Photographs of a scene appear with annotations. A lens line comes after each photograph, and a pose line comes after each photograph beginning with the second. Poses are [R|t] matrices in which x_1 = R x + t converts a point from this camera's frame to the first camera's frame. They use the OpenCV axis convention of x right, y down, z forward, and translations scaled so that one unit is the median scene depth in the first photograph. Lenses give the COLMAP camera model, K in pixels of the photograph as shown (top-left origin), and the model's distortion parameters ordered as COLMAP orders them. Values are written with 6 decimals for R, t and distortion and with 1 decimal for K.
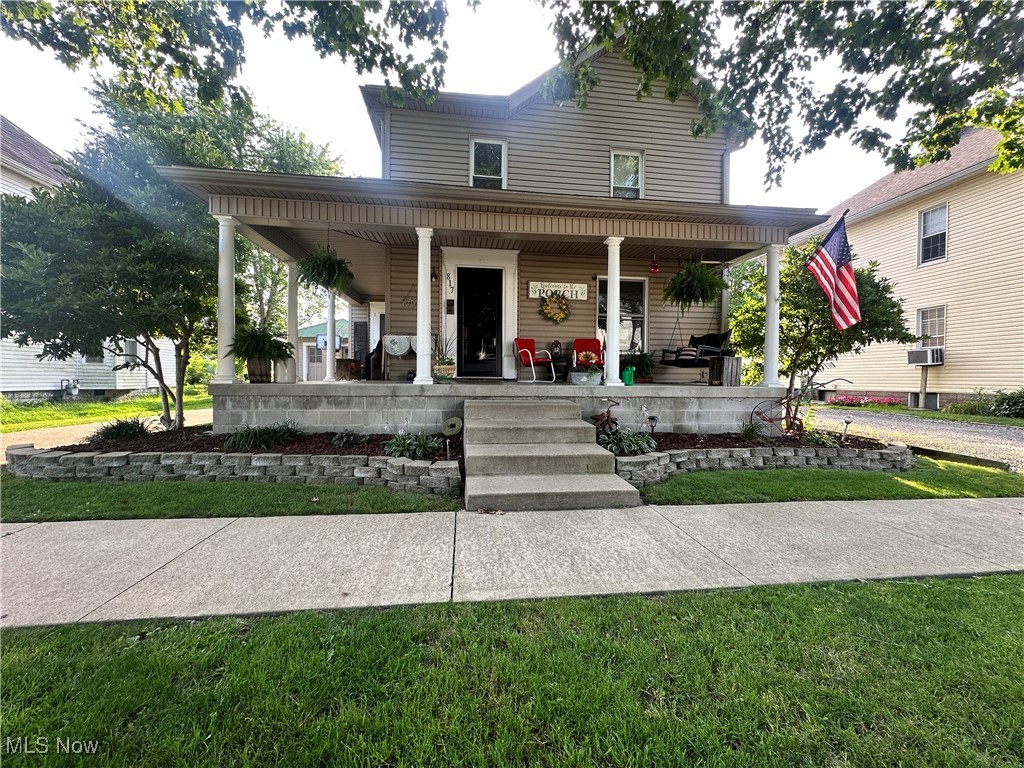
lens RADIAL K [[410.2, 0, 512.0], [0, 410.2, 384.0], [0, 0, 1]] dist [-0.003905, 0.000121]
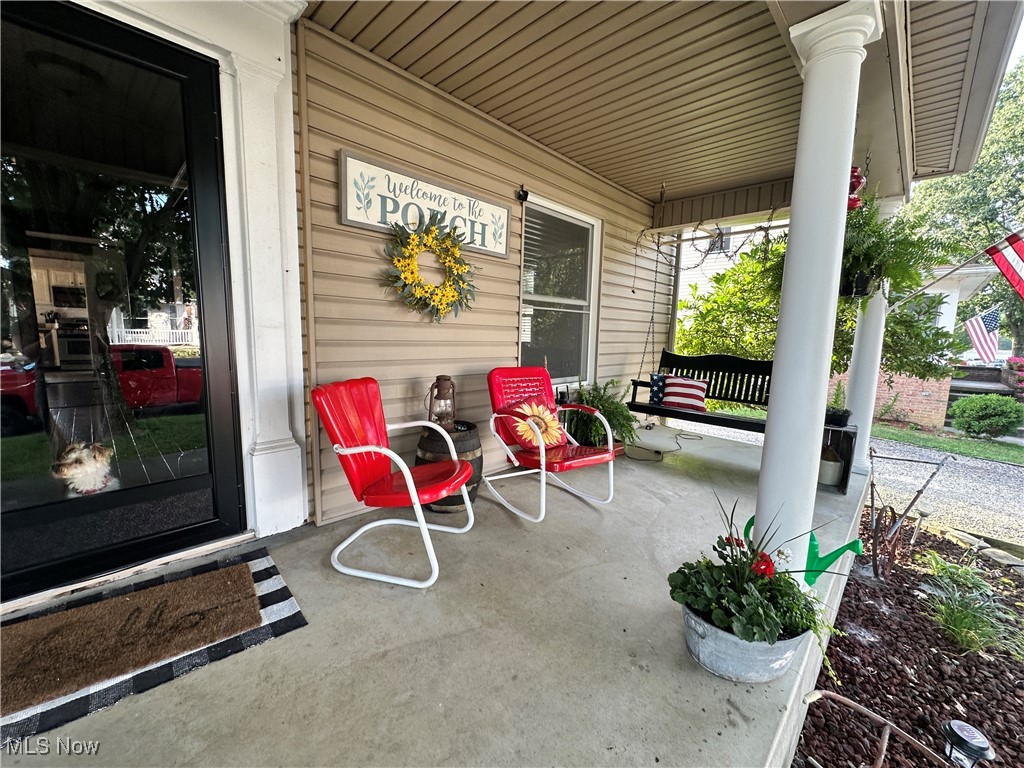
lens RADIAL K [[410.2, 0, 512.0], [0, 410.2, 384.0], [0, 0, 1]] dist [-0.003905, 0.000121]
pose [[0.786001, -0.065668, 0.614728, -0.062694], [-0.011635, 0.992595, 0.120911, -0.193924], [-0.618116, -0.102188, 0.779417, 1.005916]]
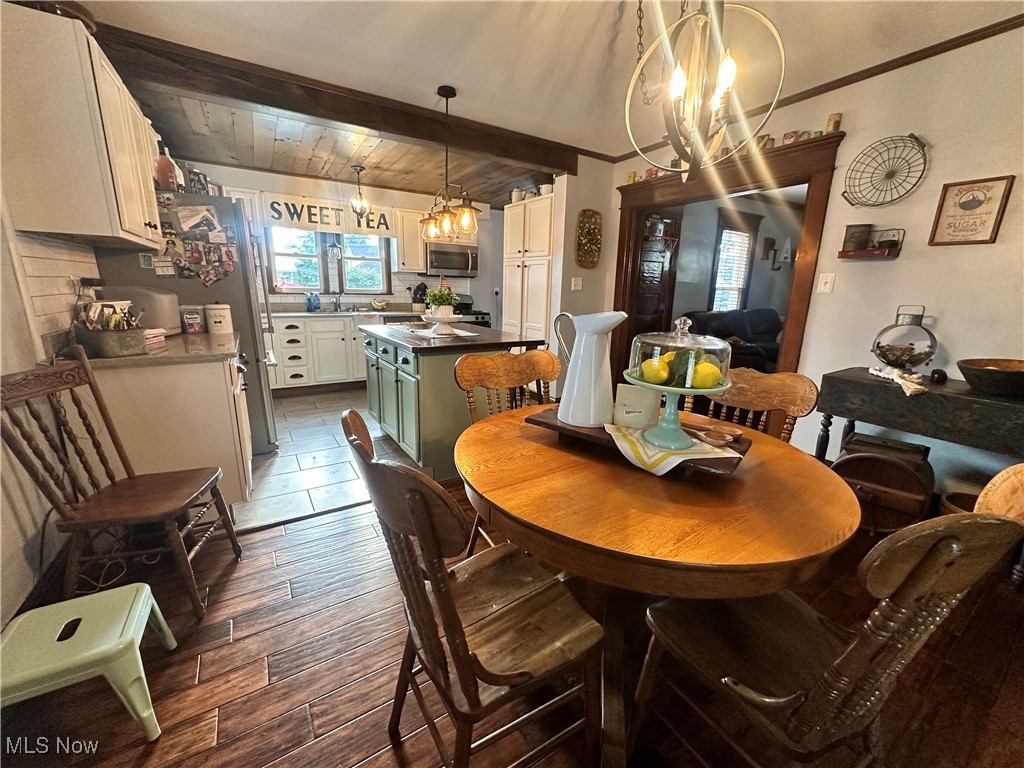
lens RADIAL K [[411.5, 0, 512.0], [0, 411.5, 384.0], [0, 0, 1]] dist [-0.004460, -0.000143]
pose [[0.904211, -0.086766, 0.418180, -0.268560], [-0.008696, 0.975203, 0.221143, -0.210882], [-0.426998, -0.203596, 0.881034, 1.429661]]
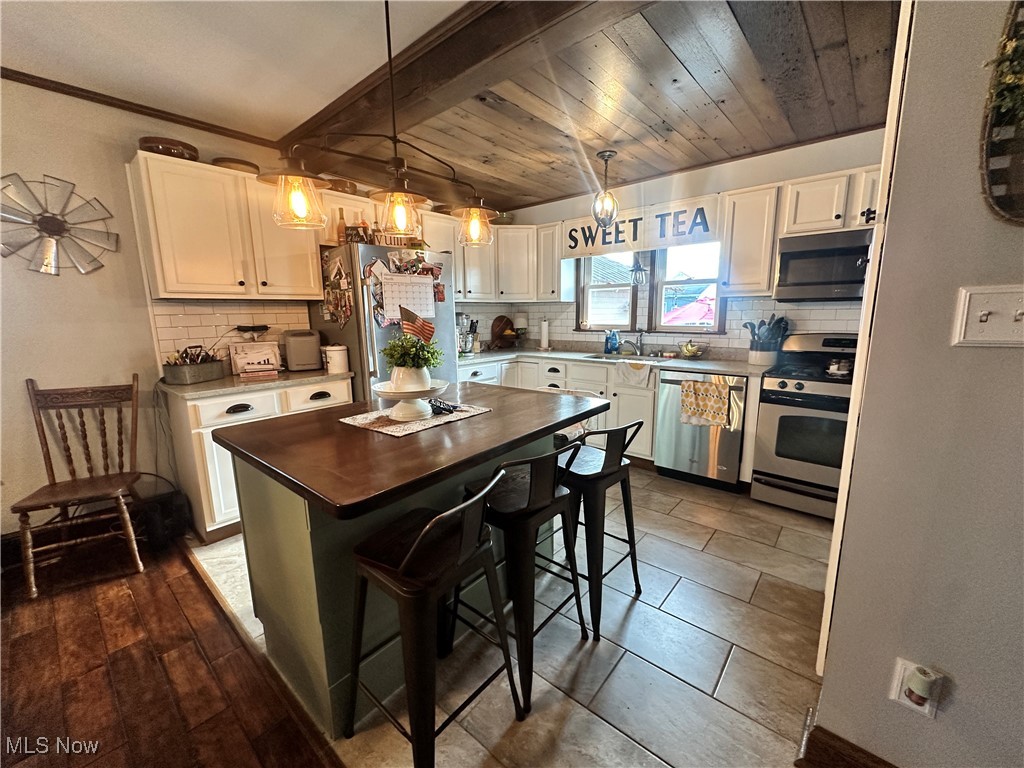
lens RADIAL K [[410.2, 0, 512.0], [0, 410.2, 384.0], [0, 0, 1]] dist [-0.003905, 0.000121]
pose [[0.670078, 0.110051, -0.734088, -0.135306], [0.008253, 0.987783, 0.155616, -0.214916], [0.742245, -0.110333, 0.660983, 1.555770]]
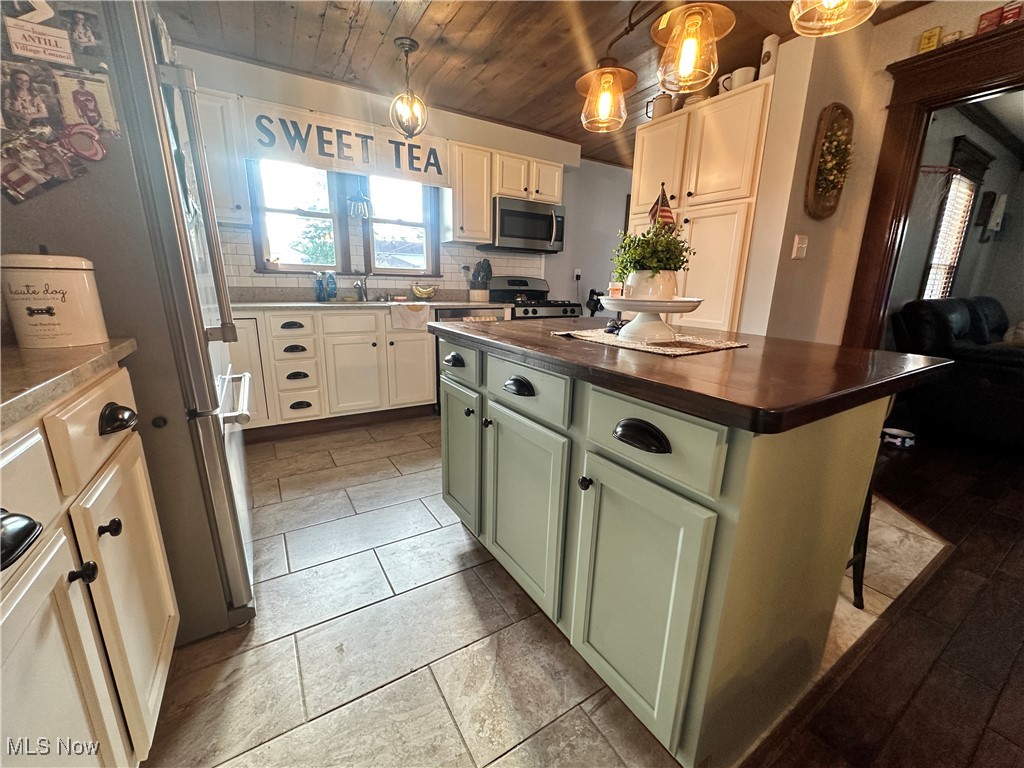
lens RADIAL K [[410.2, 0, 512.0], [0, 410.2, 384.0], [0, 0, 1]] dist [-0.003905, 0.000121]
pose [[0.909713, -0.090041, 0.405357, -0.271739], [-0.005407, 0.973555, 0.228388, -0.201829], [-0.415202, -0.209959, 0.885169, 1.544858]]
